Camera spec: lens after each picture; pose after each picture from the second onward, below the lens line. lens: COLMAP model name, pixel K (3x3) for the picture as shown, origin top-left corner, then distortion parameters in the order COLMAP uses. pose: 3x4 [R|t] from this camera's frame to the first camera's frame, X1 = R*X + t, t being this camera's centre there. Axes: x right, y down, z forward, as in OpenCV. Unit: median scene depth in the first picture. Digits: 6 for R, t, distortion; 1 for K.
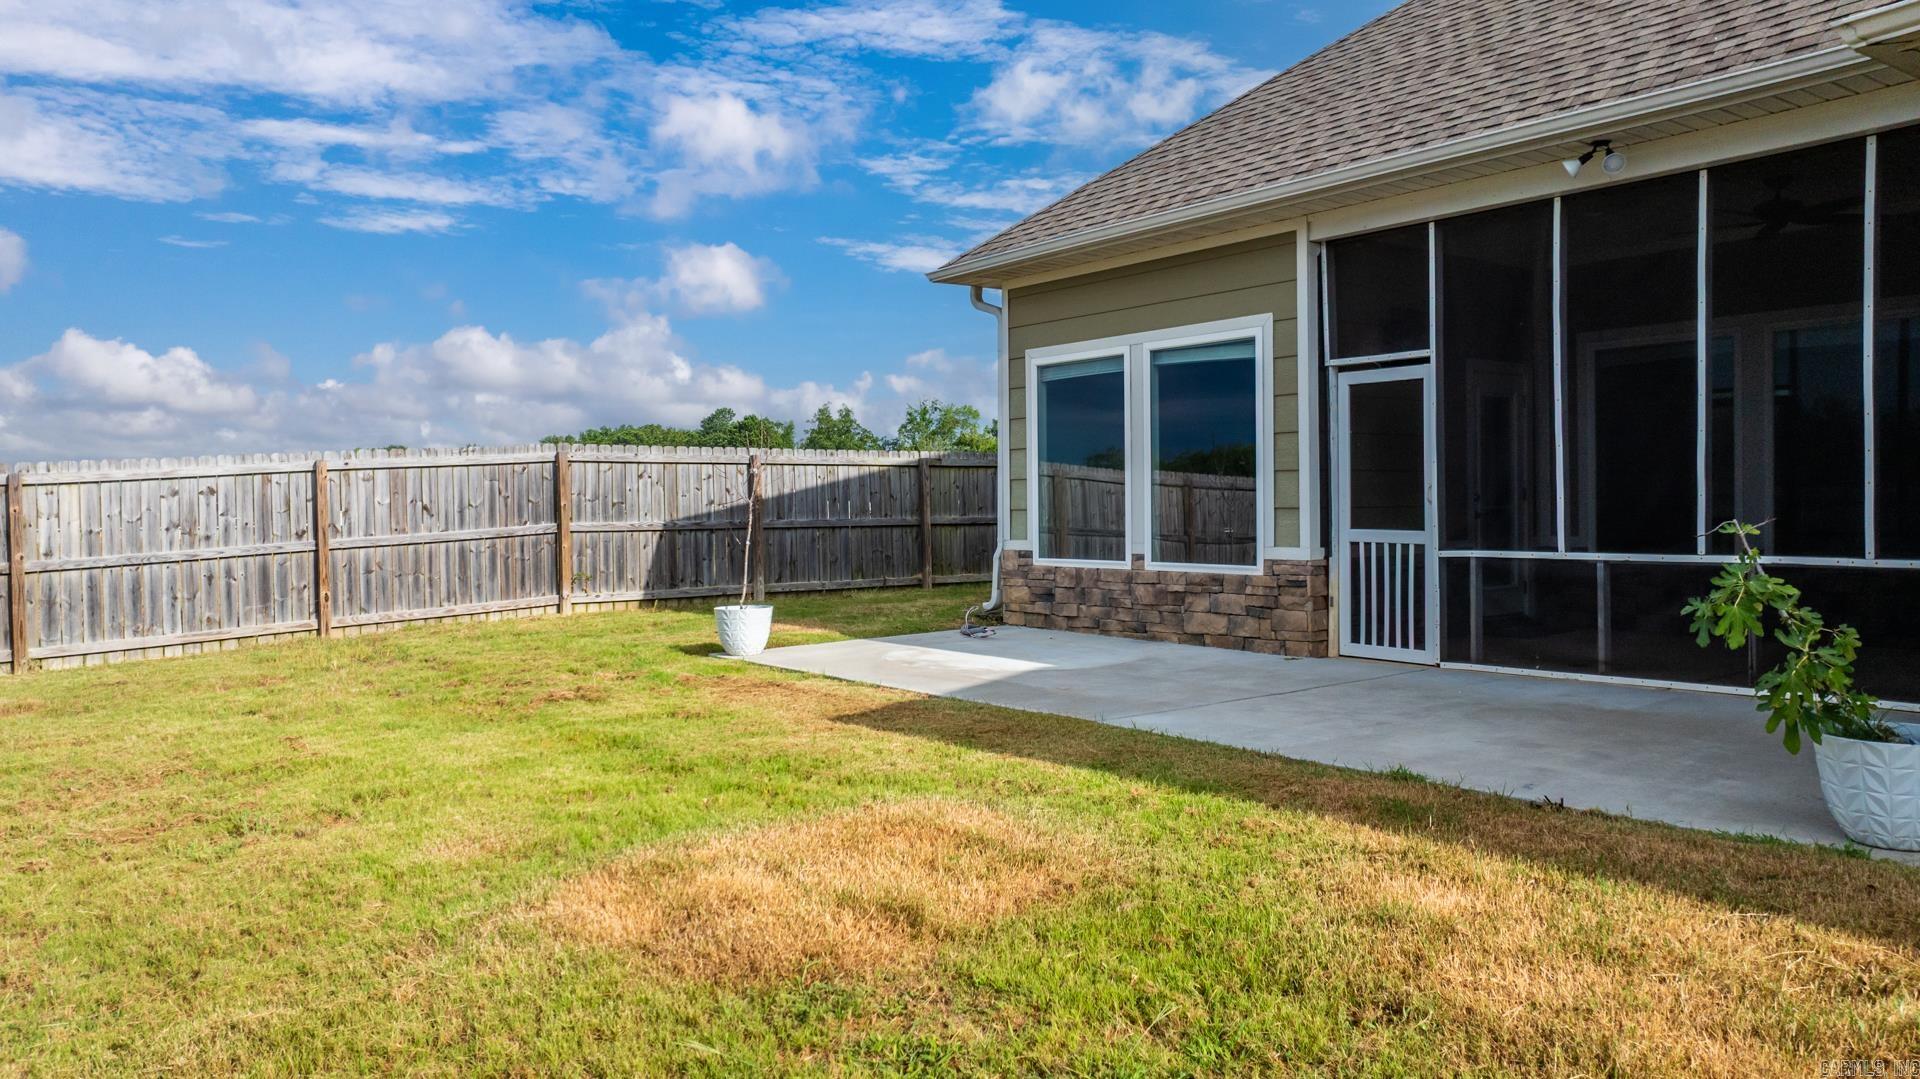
lens RADIAL K [[1353.7, 0, 963.2], [0, 1353.7, 533.1], [0, 0, 1]] dist [-0.020294, 0.006043]
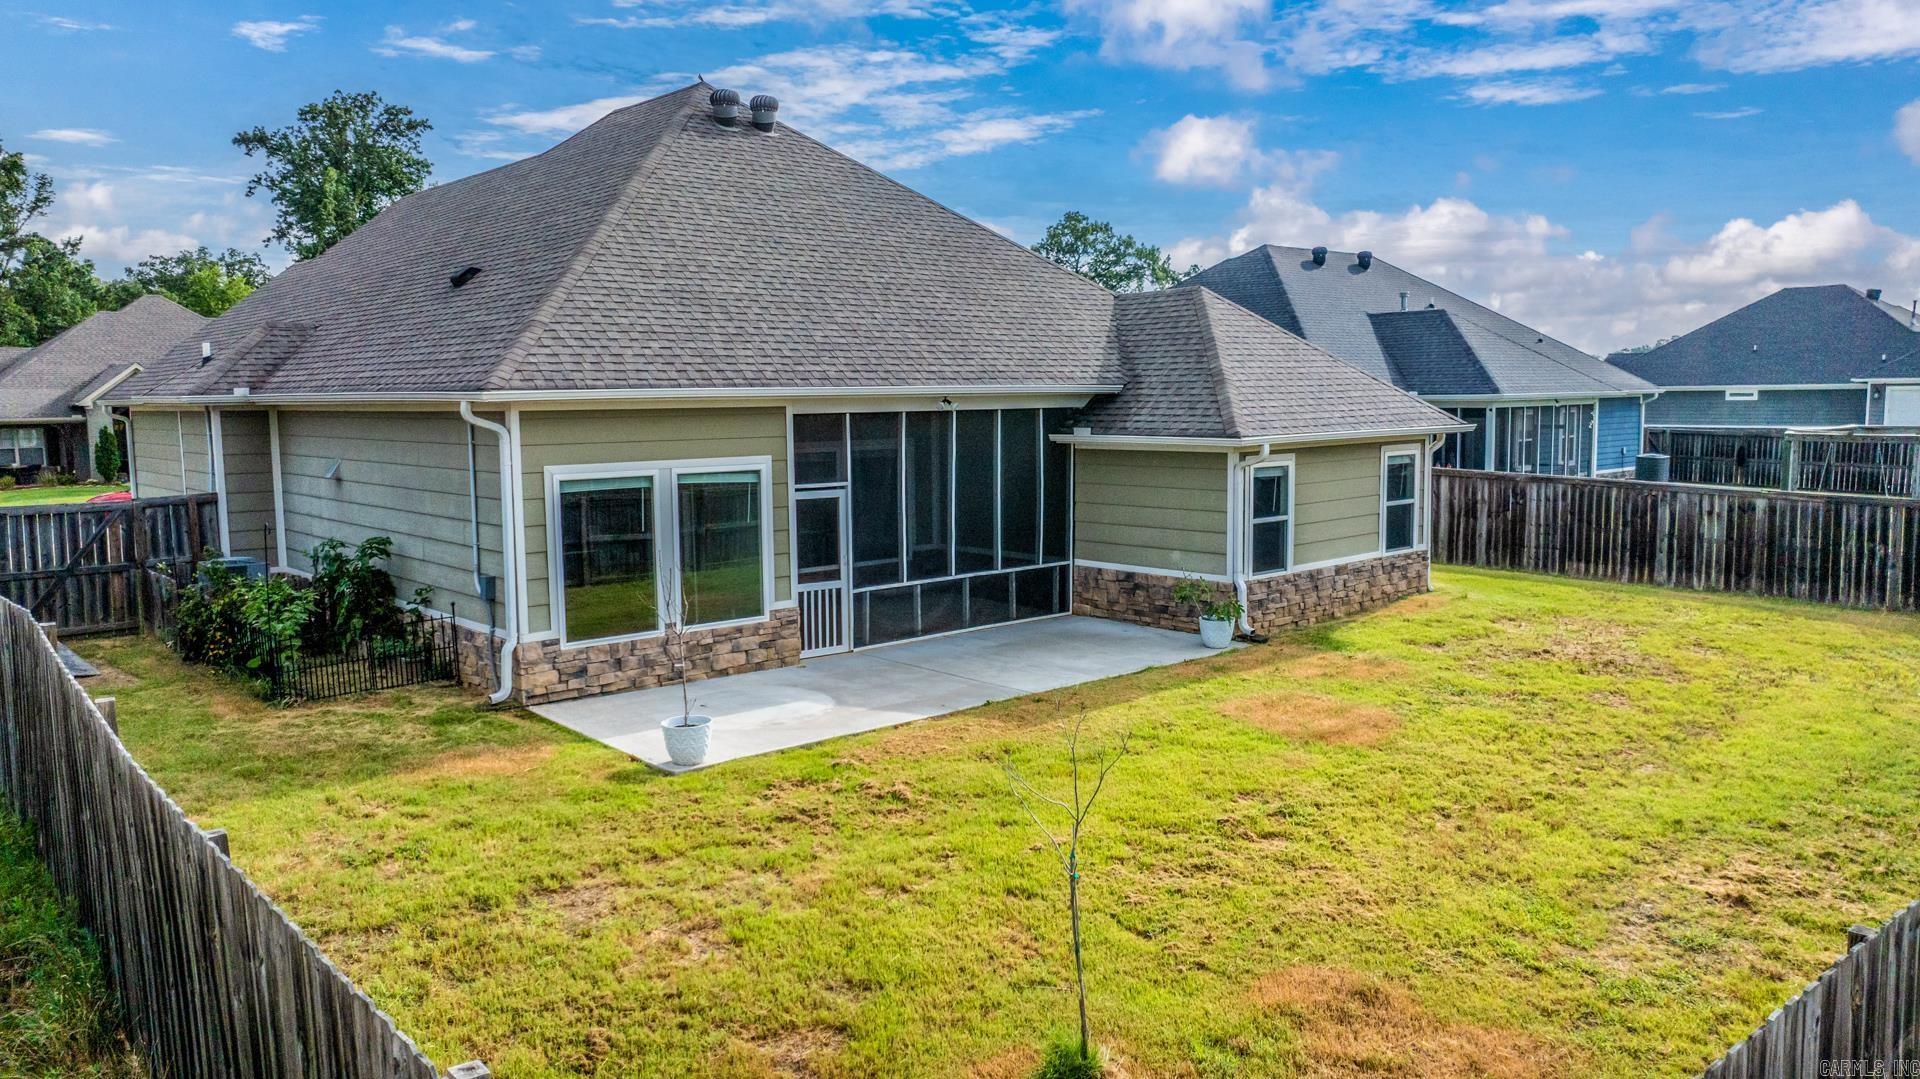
lens RADIAL K [[1373.4, 0, 960.0], [0, 1373.4, 539.5], [0, 0, 1]] dist [-0.034911, 0.031417]
pose [[-0.074770, -0.094016, 0.992759, -1.361729], [0.034387, 0.994711, 0.096791, -0.208180], [-0.996608, 0.041375, -0.071142, 0.879486]]
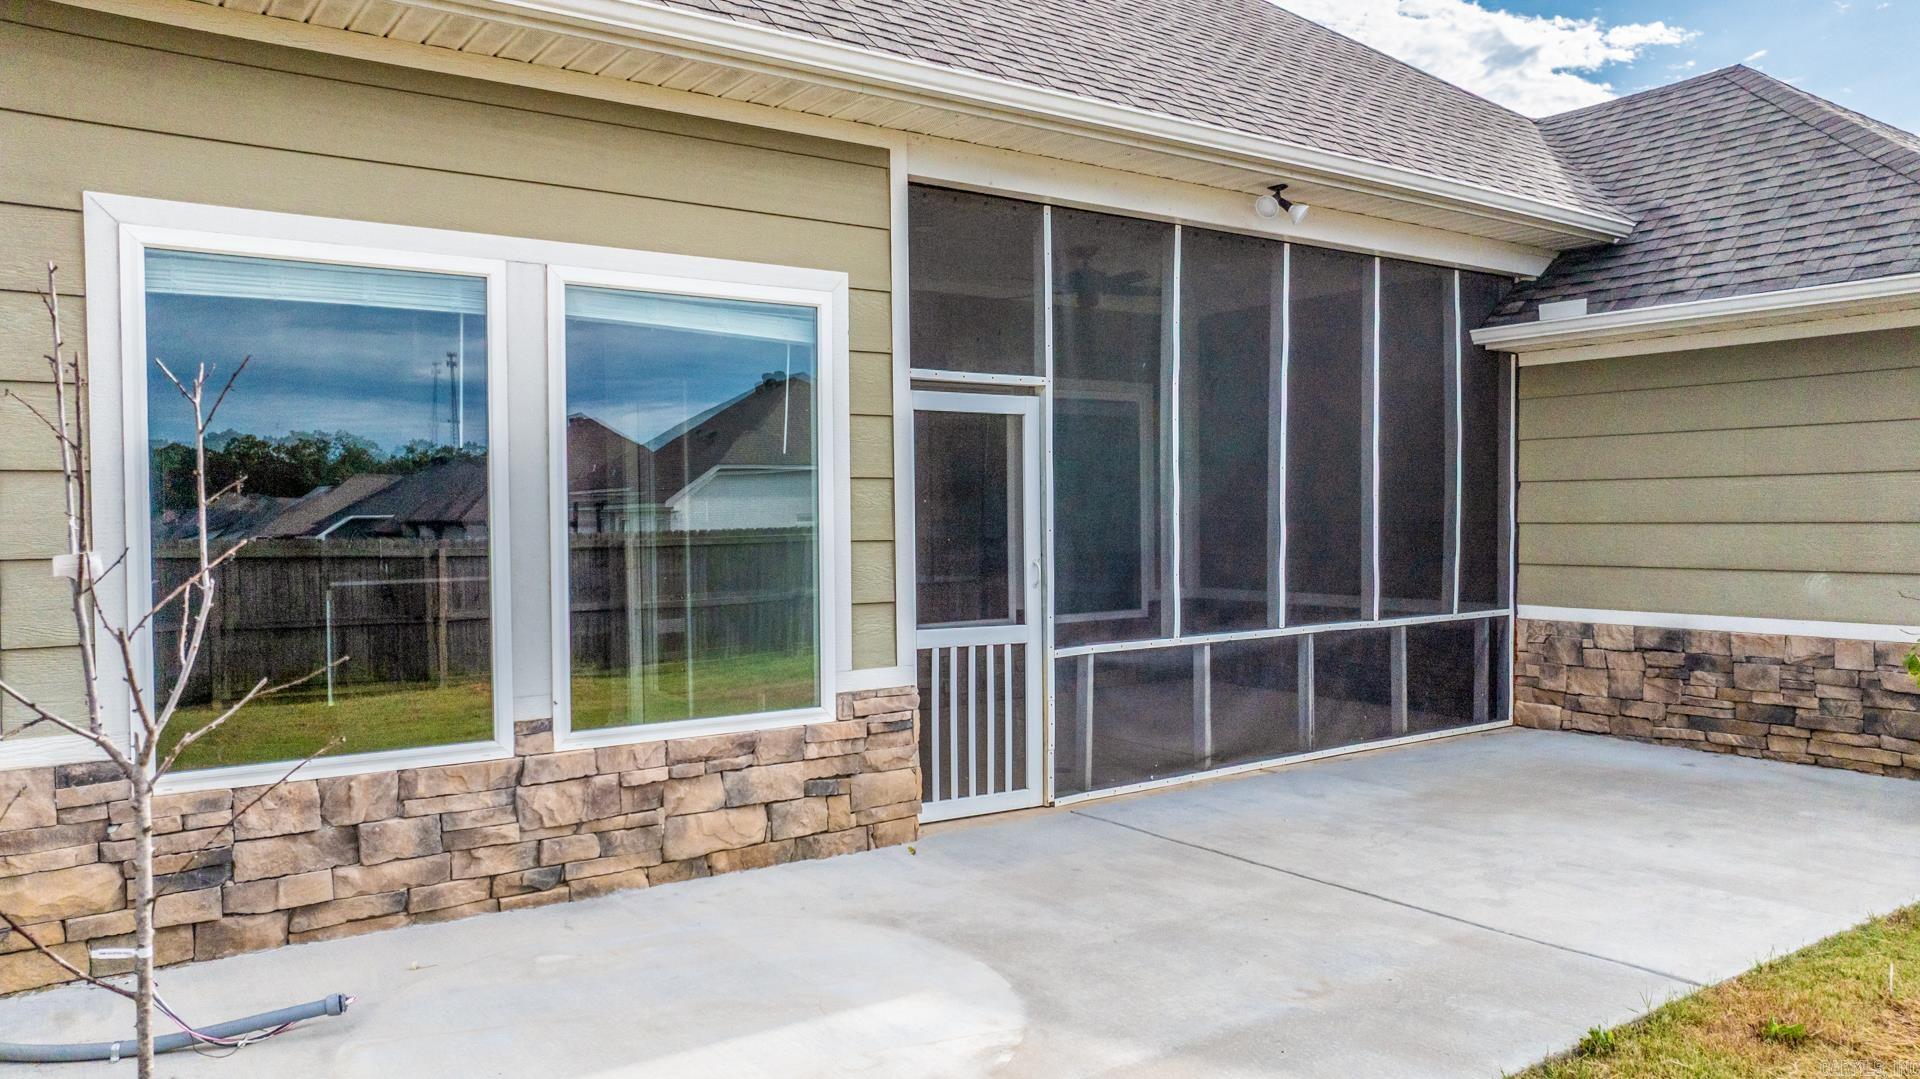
lens RADIAL K [[1373.4, 0, 960.0], [0, 1373.4, 539.5], [0, 0, 1]] dist [-0.034911, 0.031417]
pose [[0.033067, -0.007666, 0.999424, -0.359591], [0.031851, 0.999471, 0.006613, -0.048346], [-0.998945, 0.031614, 0.033294, 0.915365]]
